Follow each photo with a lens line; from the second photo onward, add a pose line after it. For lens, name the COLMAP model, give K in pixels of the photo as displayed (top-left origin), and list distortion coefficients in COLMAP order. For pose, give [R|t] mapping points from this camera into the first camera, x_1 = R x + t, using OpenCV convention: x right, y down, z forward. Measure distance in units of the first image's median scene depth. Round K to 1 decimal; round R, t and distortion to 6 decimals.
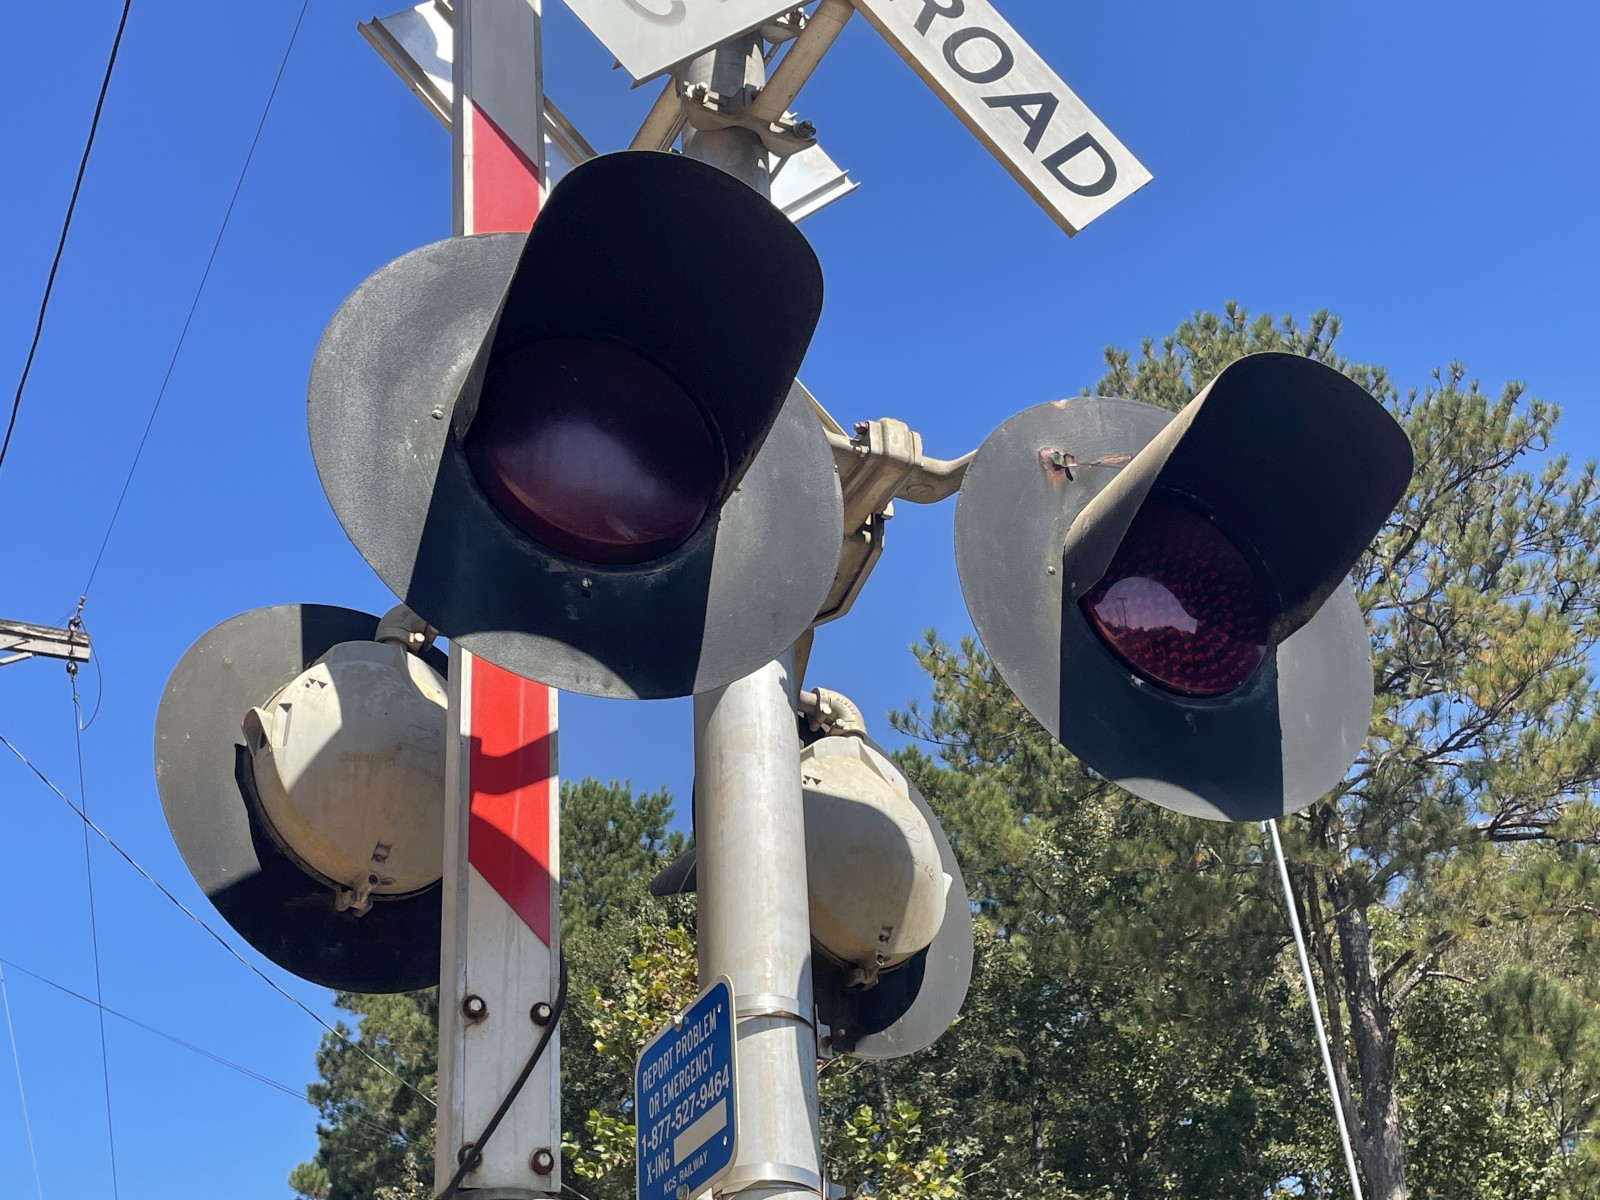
lens RADIAL K [[1895.9, 0, 800.0], [0, 1895.9, 600.0], [0, 0, 1]] dist [0.113068, -0.038998]
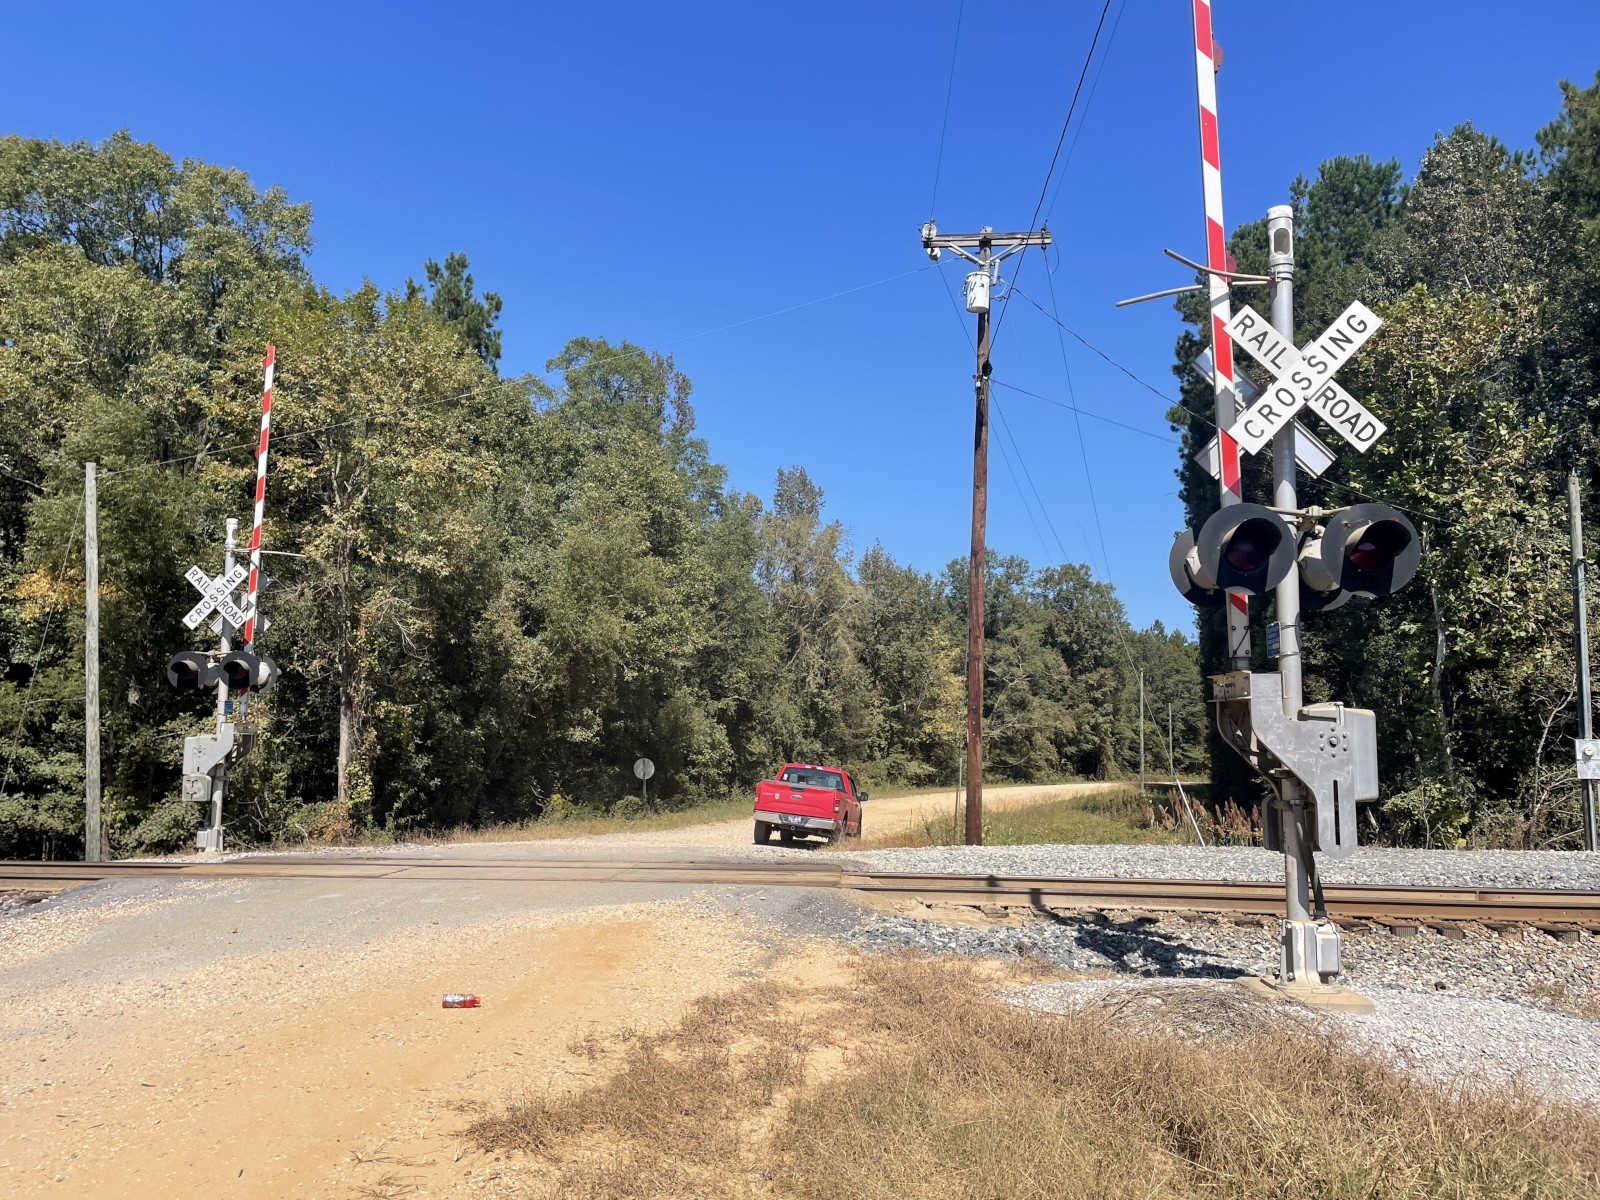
lens RADIAL K [[1255.5, 0, 773.9], [0, 1255.5, 600.2], [0, 0, 1]] dist [0.102854, -0.129969]
pose [[0.854721, 0.007280, -0.519037, 0.161051], [0.229897, 0.891180, 0.391081, -0.424592], [0.465402, -0.453591, 0.760037, -0.646735]]
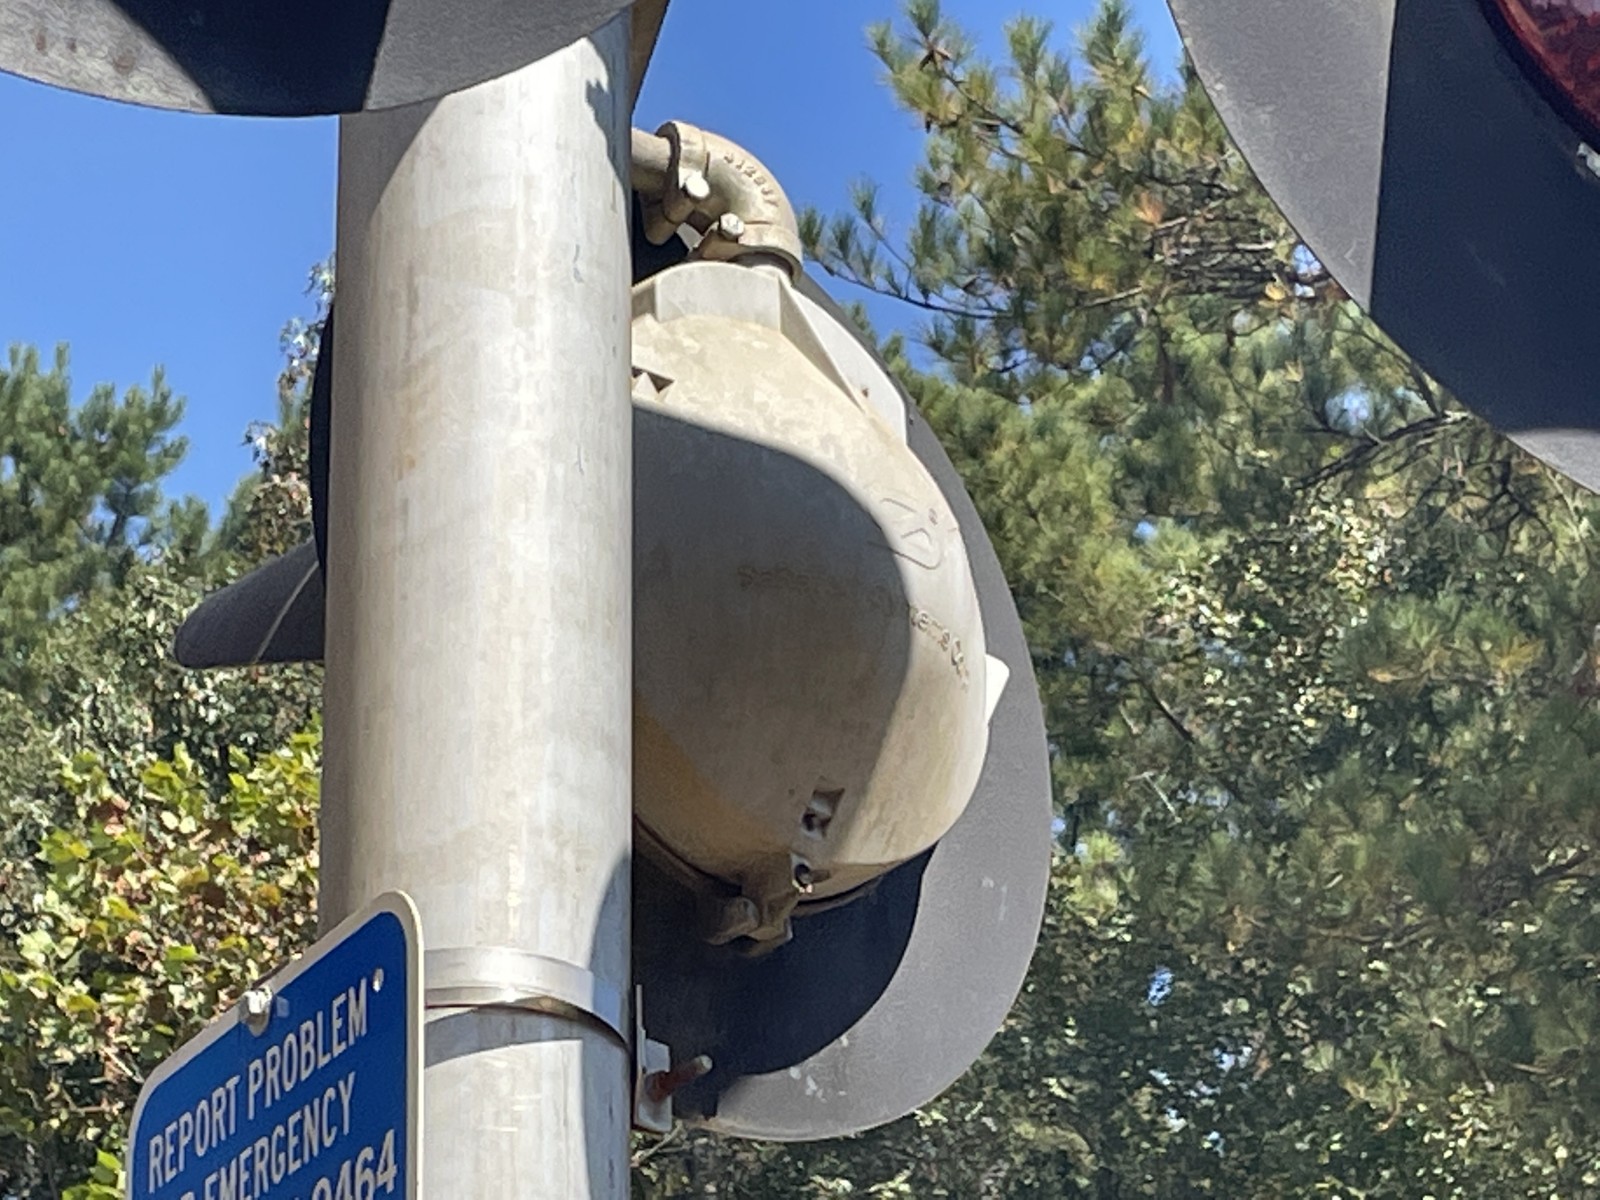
lens RADIAL K [[5205.2, 0, 800.0], [0, 5205.2, 600.0], [0, 0, 1]] dist [0.010248, 4.064831]
pose [[0.996200, 0.065606, 0.057283, -0.019070], [-0.072685, 0.988607, 0.131810, 0.004545], [-0.047982, -0.135473, 0.989619, 0.018090]]
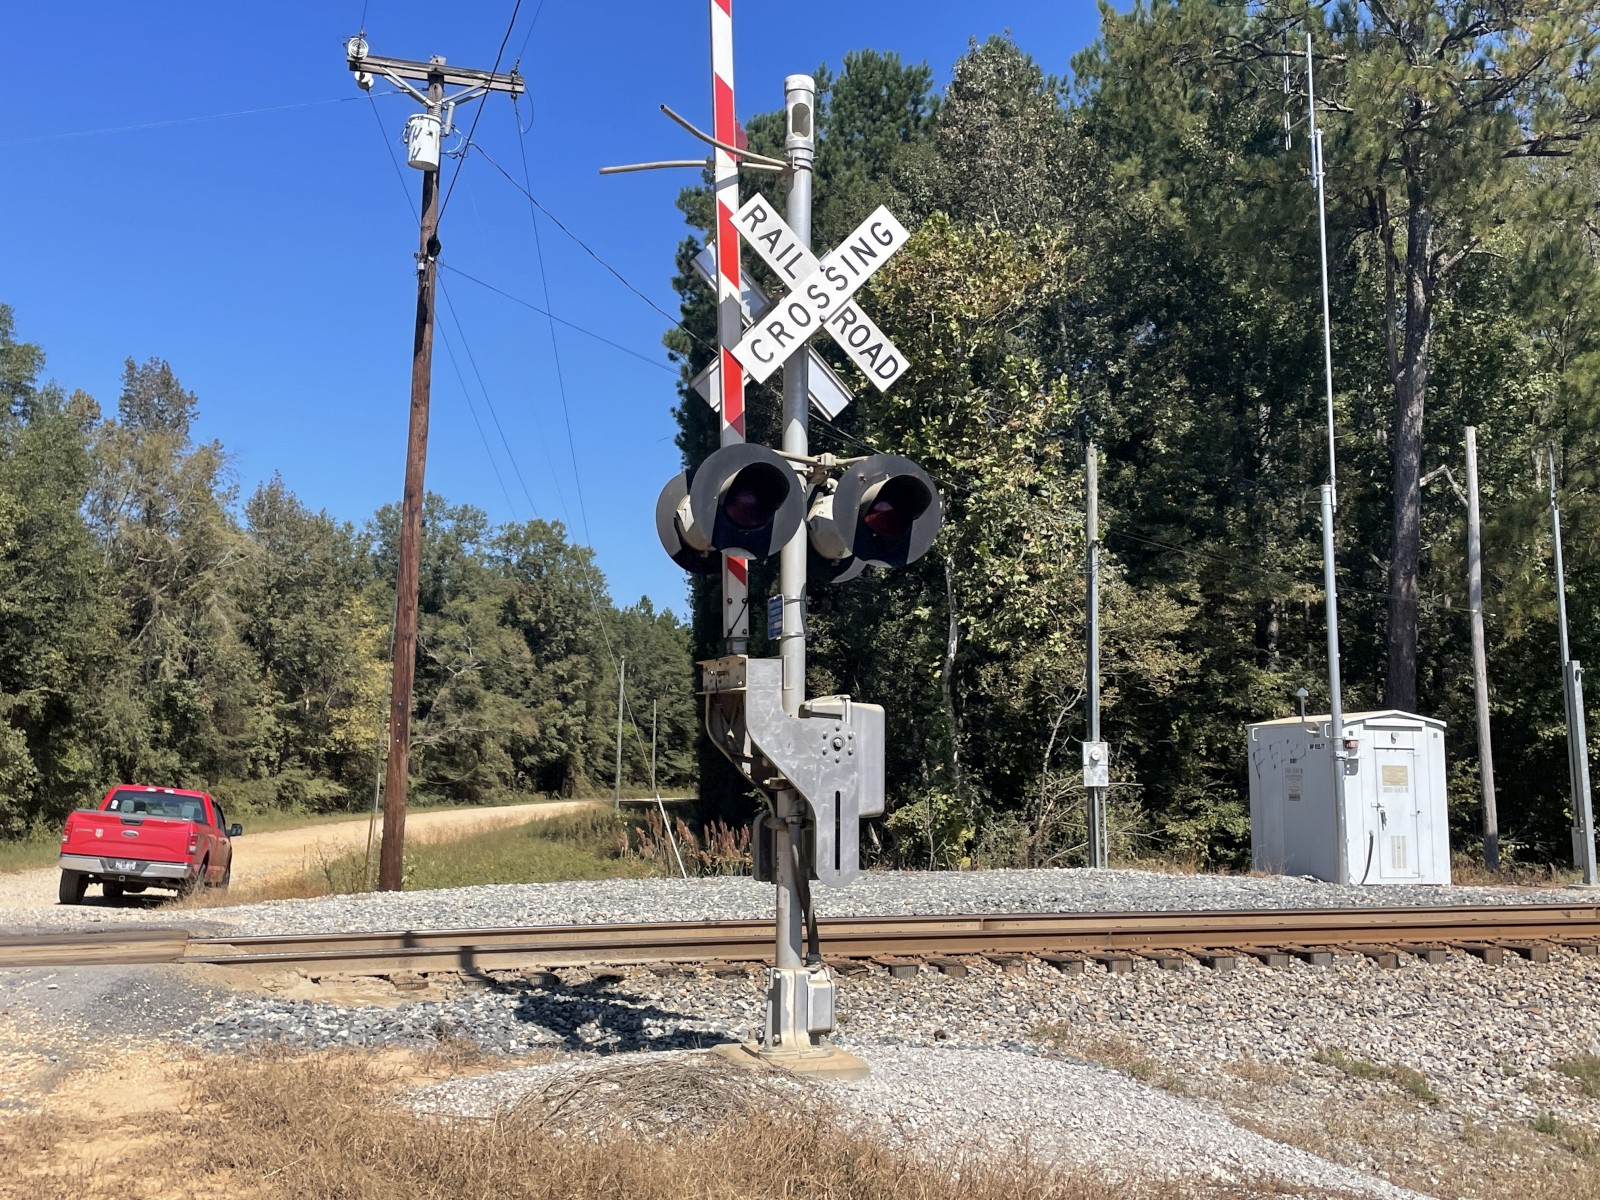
lens RADIAL K [[1637.4, 0, 794.8], [0, 1637.4, 569.8], [0, 0, 1]] dist [0.131853, -0.238333]
pose [[0.985991, 0.043720, -0.160969, 0.155178], [0.032816, 0.895331, 0.444190, -0.400964], [0.163540, -0.443250, 0.881354, -0.613309]]
